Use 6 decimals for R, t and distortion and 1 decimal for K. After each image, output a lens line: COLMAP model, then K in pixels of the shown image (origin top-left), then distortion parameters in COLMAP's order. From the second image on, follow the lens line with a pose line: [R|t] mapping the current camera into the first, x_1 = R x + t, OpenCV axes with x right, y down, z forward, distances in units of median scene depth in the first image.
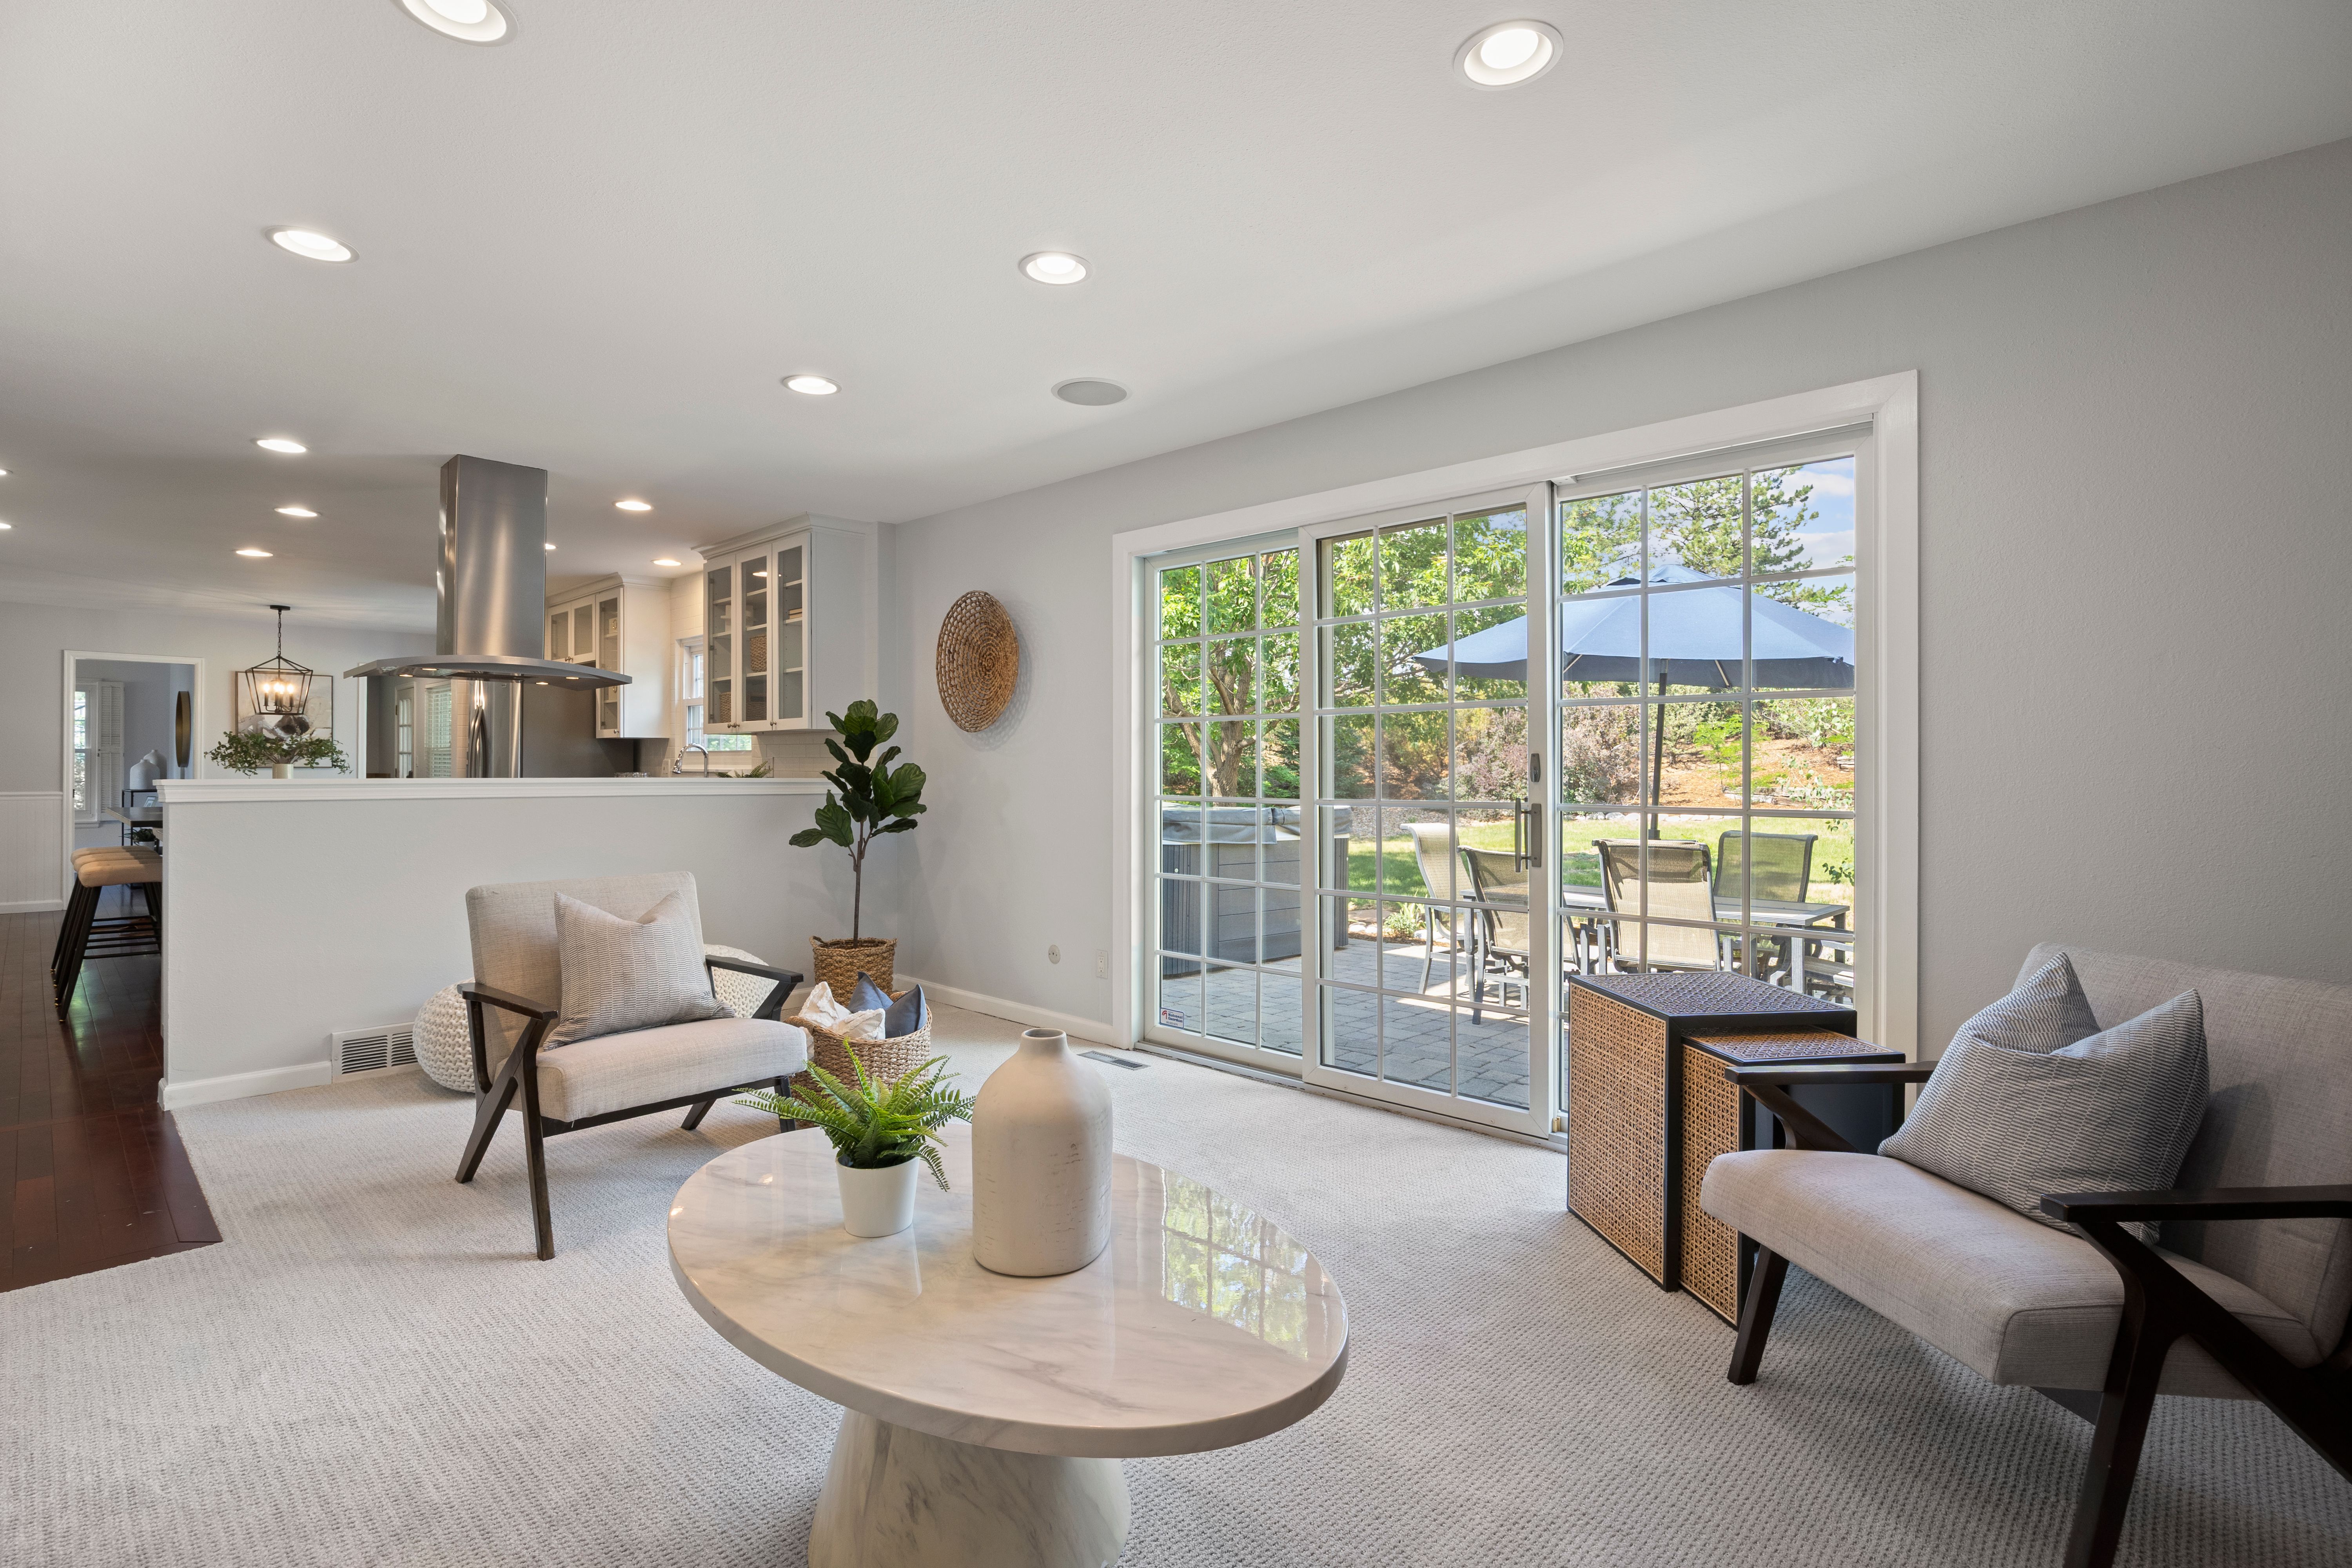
lens RADIAL K [[1094.1, 0, 1176.0], [0, 1094.1, 784.0], [0, 0, 1]] dist [-0.014331, 0.001134]
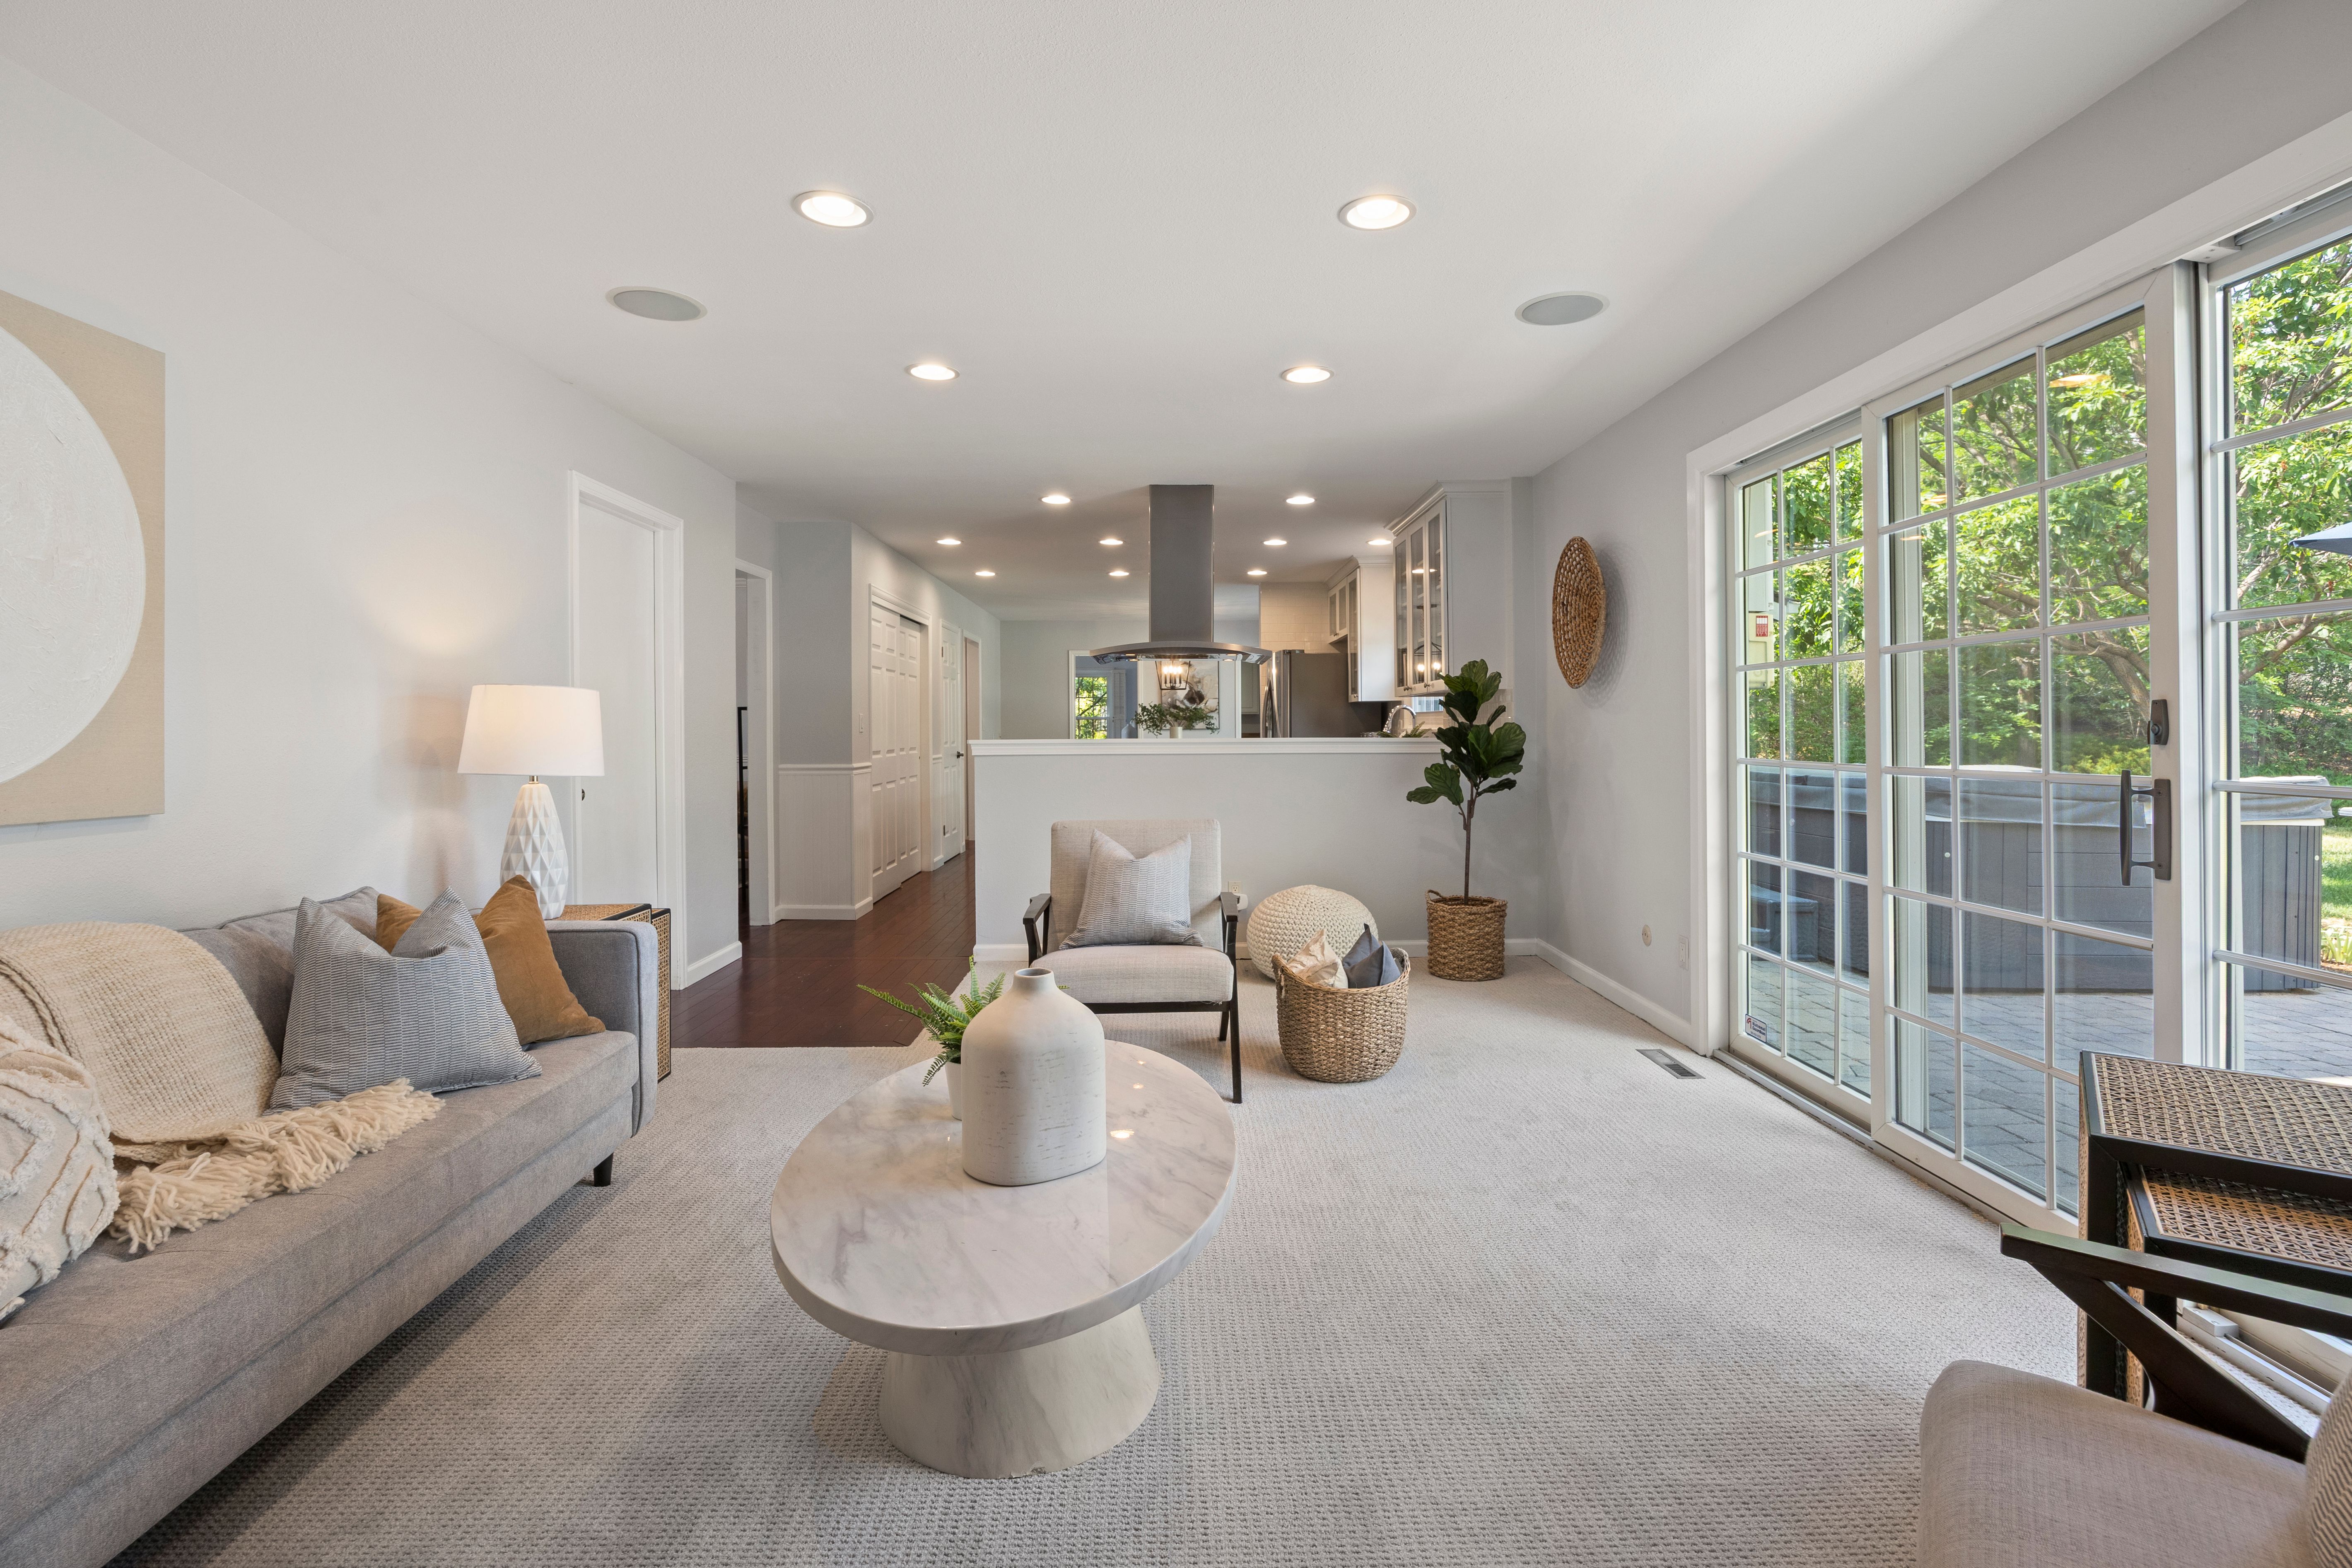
lens RADIAL K [[1091.8, 0, 1177.7], [0, 1091.8, 755.4], [0, 0, 1]] dist [-0.017147, -0.000025]
pose [[0.704991, 0.010302, -0.709141, 0.261932], [-0.001959, 0.999919, 0.012578, -0.001291], [0.709213, -0.007478, 0.704954, 0.113390]]
